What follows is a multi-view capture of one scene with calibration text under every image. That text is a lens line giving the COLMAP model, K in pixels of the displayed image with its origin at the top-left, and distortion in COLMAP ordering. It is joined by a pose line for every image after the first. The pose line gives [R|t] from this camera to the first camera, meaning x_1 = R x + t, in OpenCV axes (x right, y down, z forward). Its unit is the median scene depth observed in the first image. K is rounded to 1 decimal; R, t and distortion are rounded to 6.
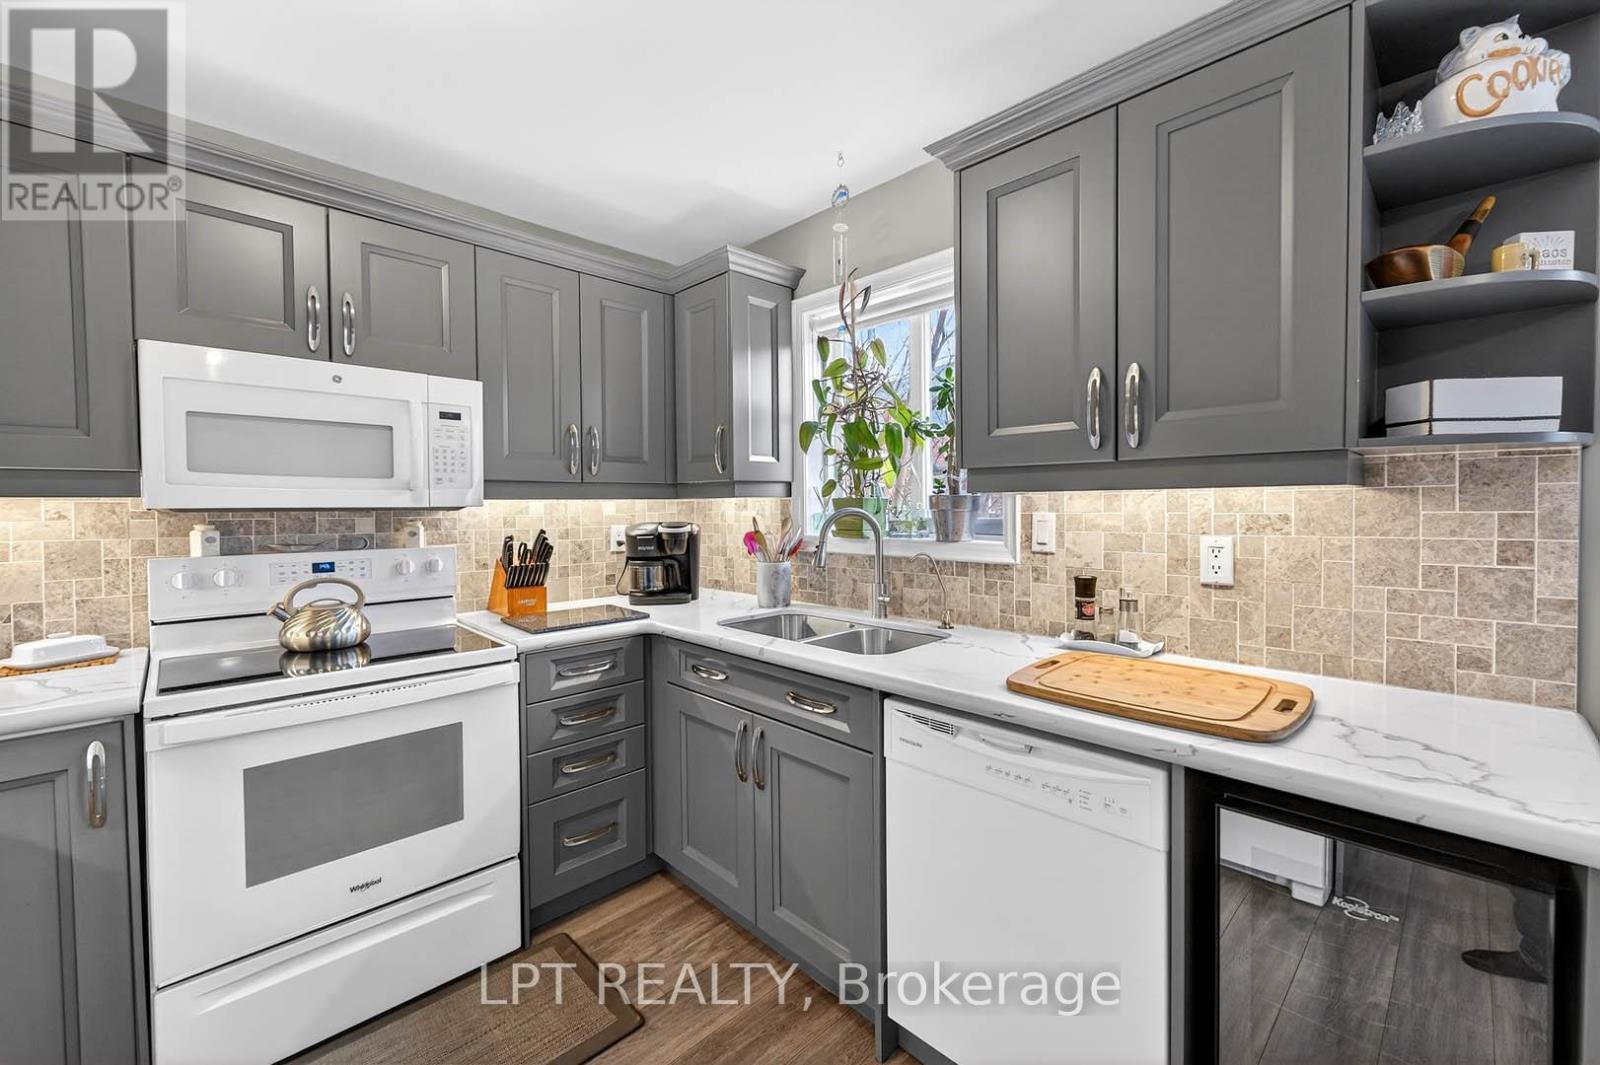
lens RADIAL K [[645.9, 0, 811.7], [0, 645.9, 520.9], [0, 0, 1]] dist [0.001386, -0.000172]
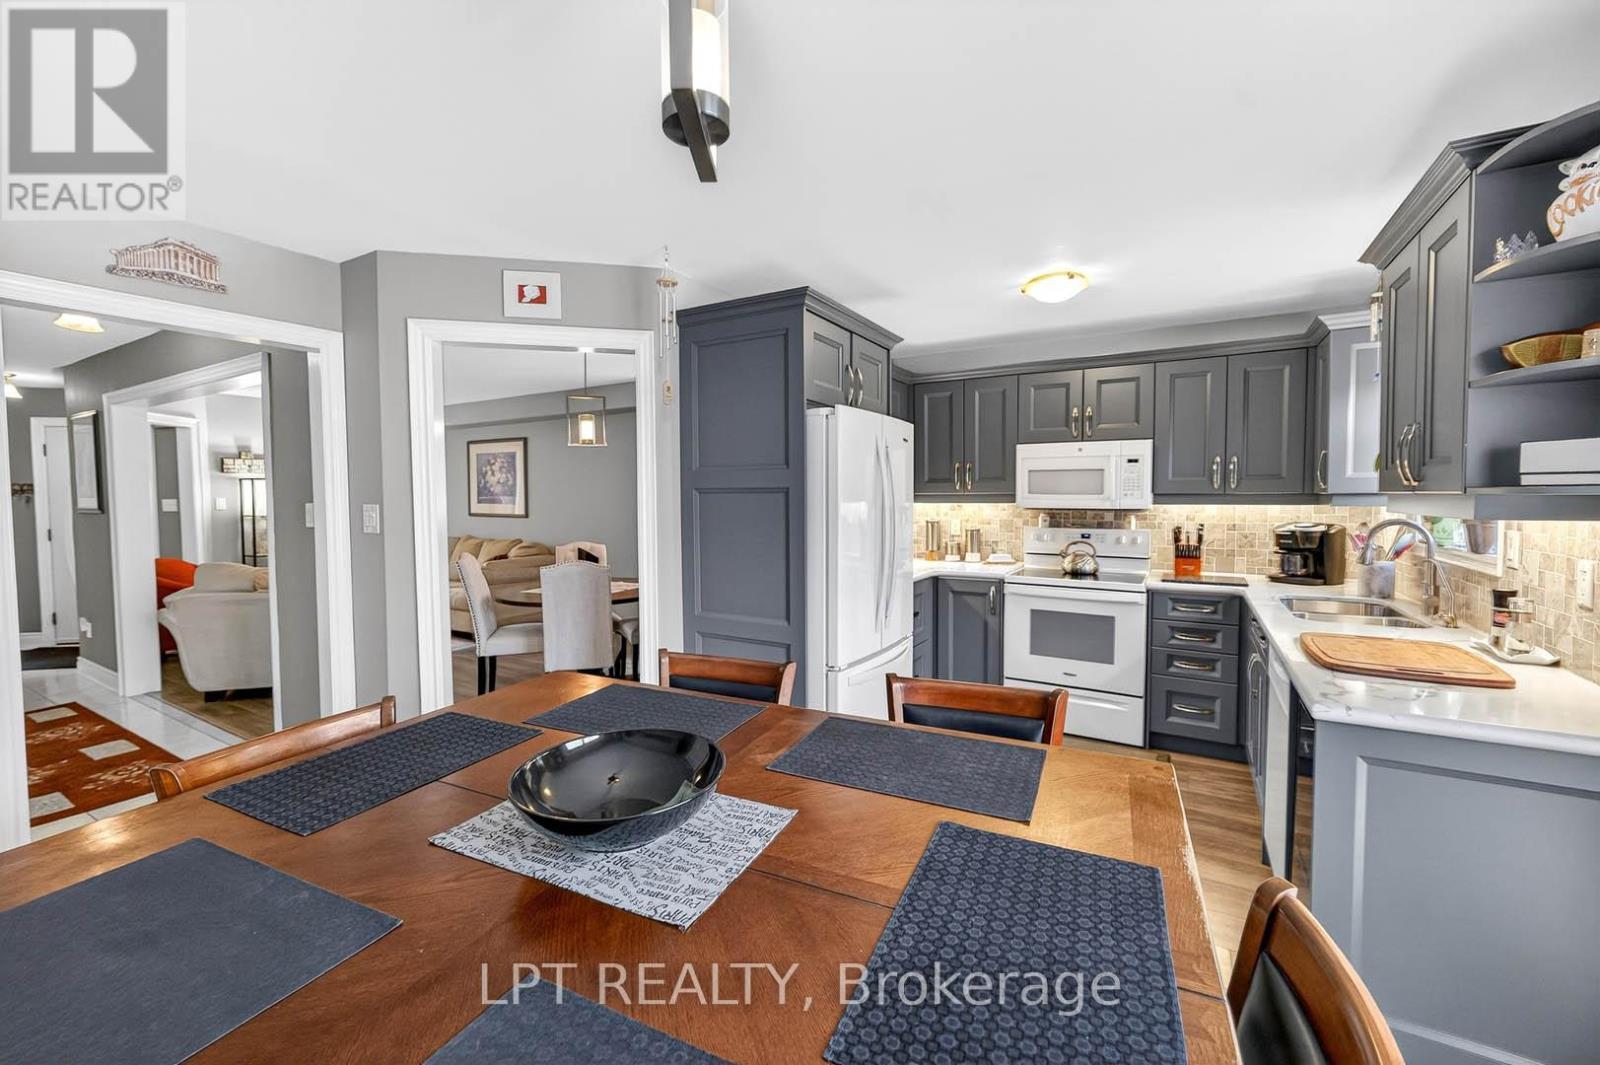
lens RADIAL K [[645.9, 0, 808.6], [0, 645.9, 521.8], [0, 0, 1]] dist [0.001386, -0.000172]
pose [[0.257219, 0.048801, -0.965120, 1.057057], [-0.022301, 0.998758, 0.044558, -0.048571], [0.966096, 0.010062, 0.257988, -0.413816]]
